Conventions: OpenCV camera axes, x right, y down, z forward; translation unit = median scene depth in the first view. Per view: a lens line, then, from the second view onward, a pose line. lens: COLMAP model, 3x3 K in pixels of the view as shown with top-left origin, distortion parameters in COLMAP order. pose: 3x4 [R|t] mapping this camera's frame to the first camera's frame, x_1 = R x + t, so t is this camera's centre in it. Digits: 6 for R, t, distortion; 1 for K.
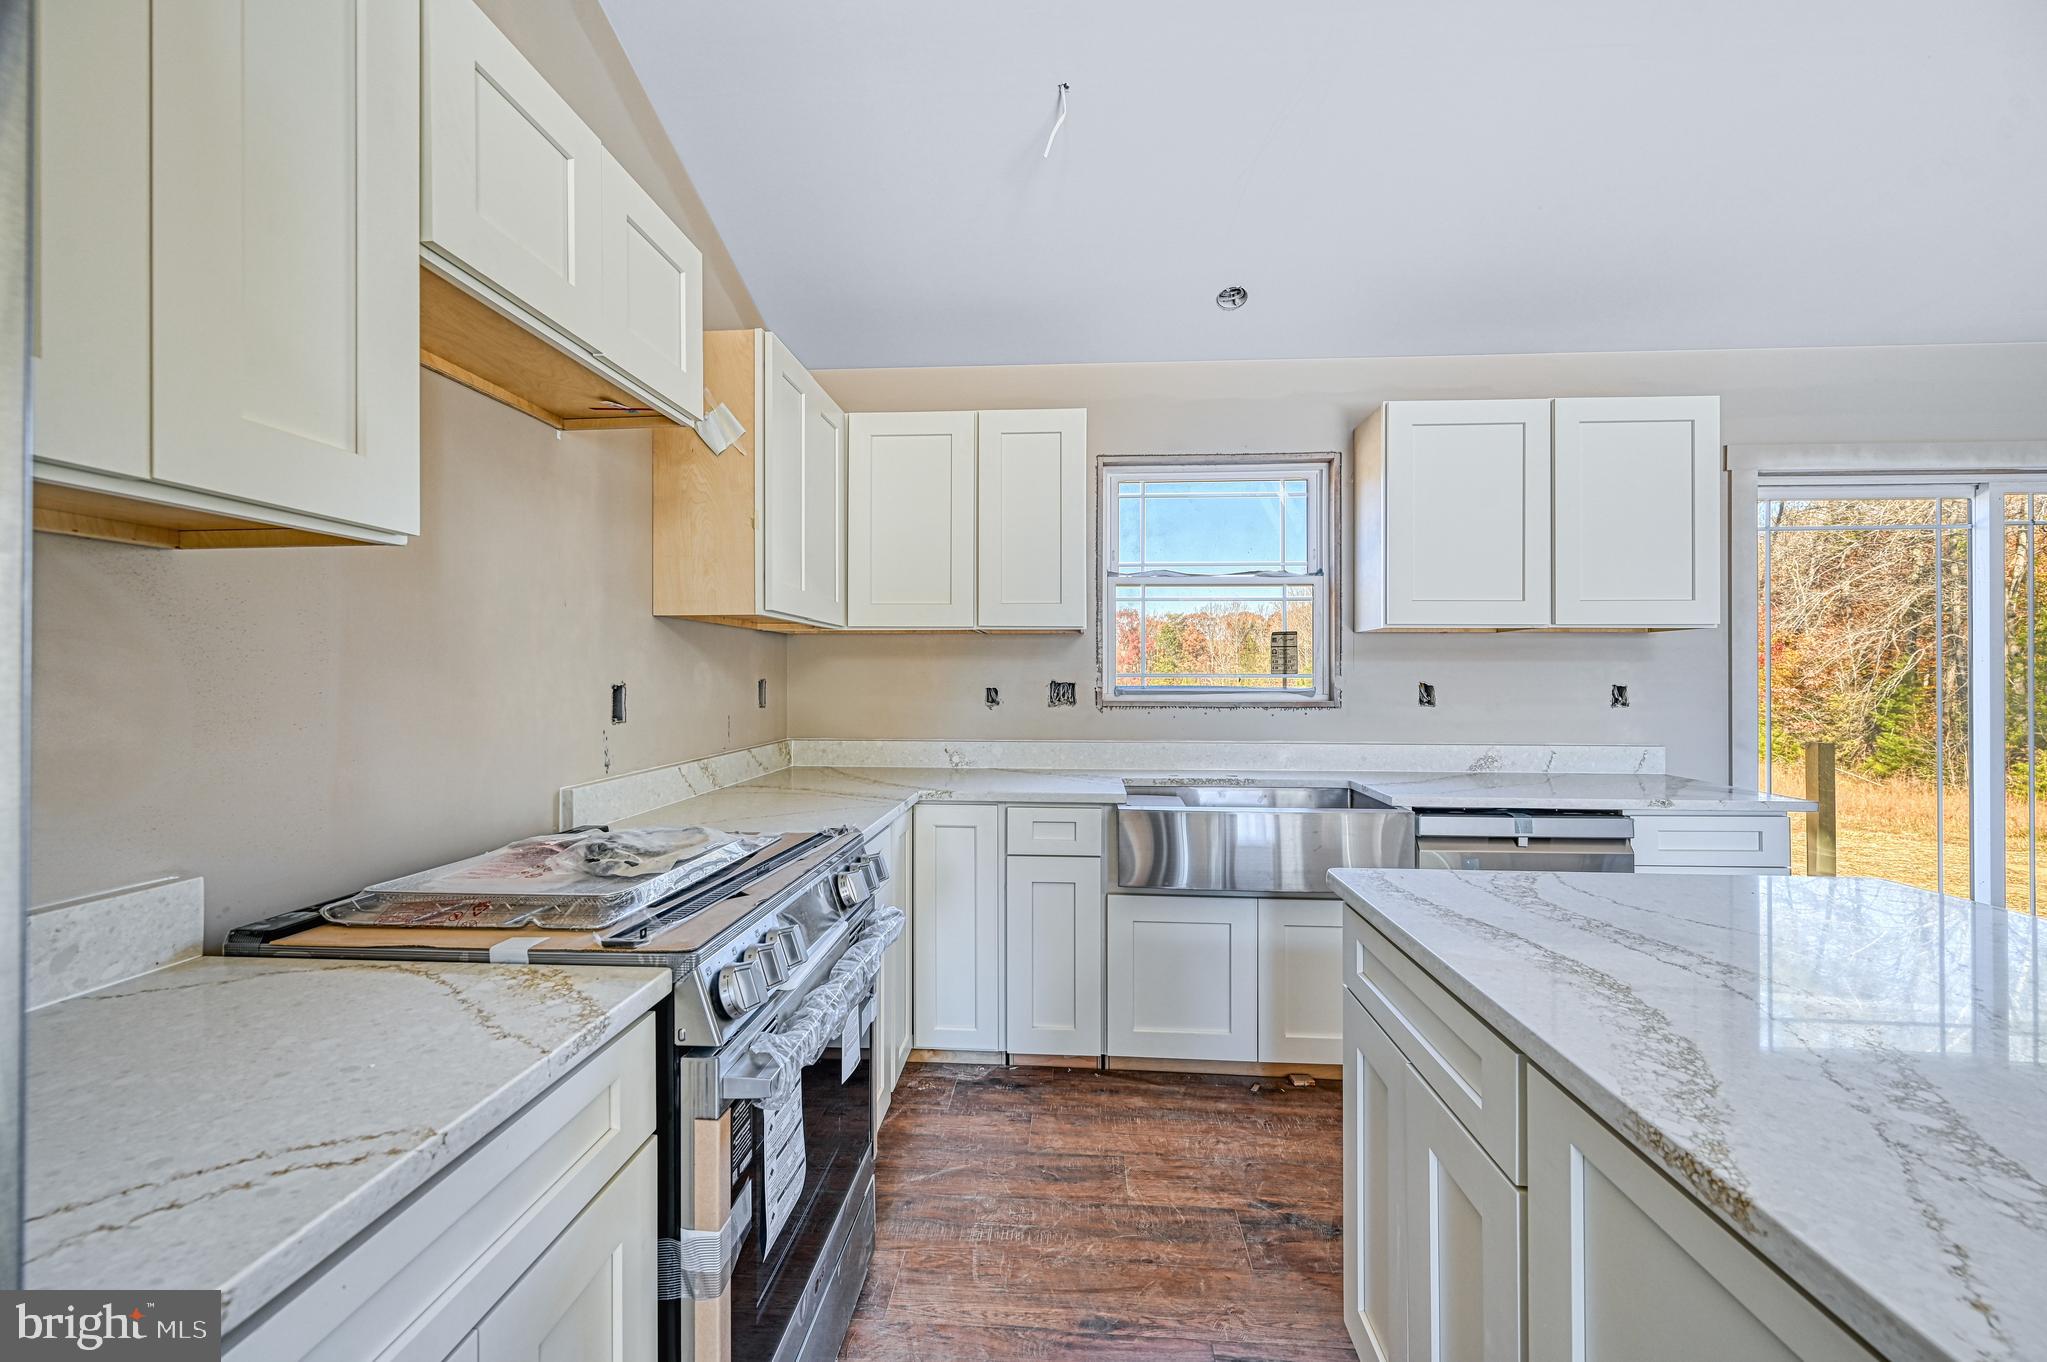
lens RADIAL K [[818.9, 0, 1024.4], [0, 818.9, 674.0], [0, 0, 1]] dist [-0.001640, 0.000077]
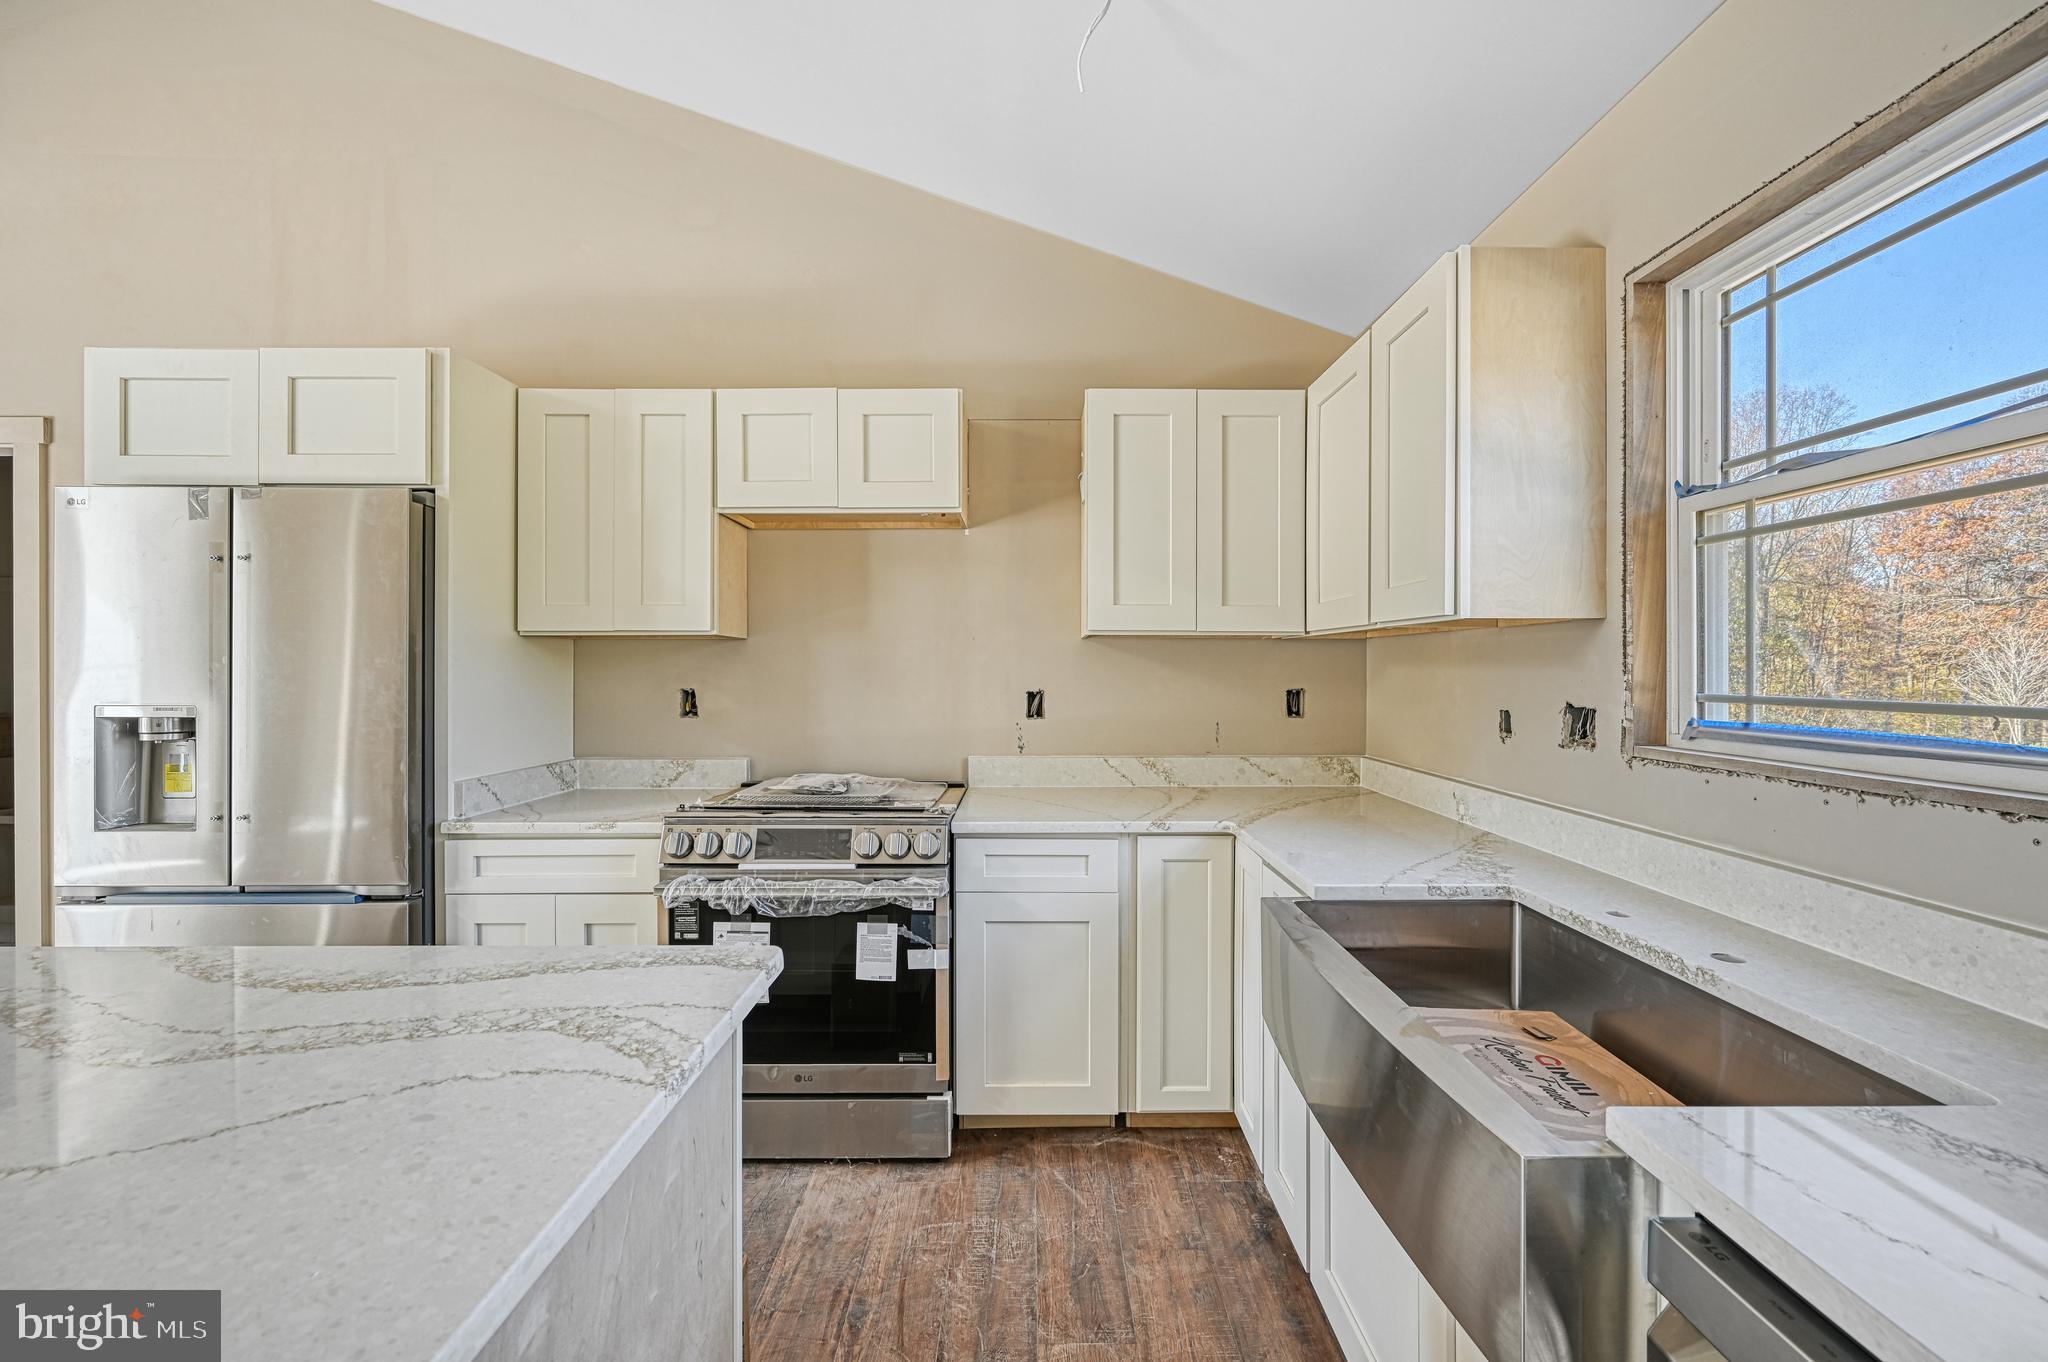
lens RADIAL K [[807.7, 0, 1026.1], [0, 807.7, 673.1], [0, 0, 1]] dist [-0.002335, 0.000233]
pose [[0.069183, 0.005543, -0.997589, 1.159115], [0.002705, 0.999980, 0.005744, -0.034583], [0.997600, -0.003096, 0.069167, 1.168955]]
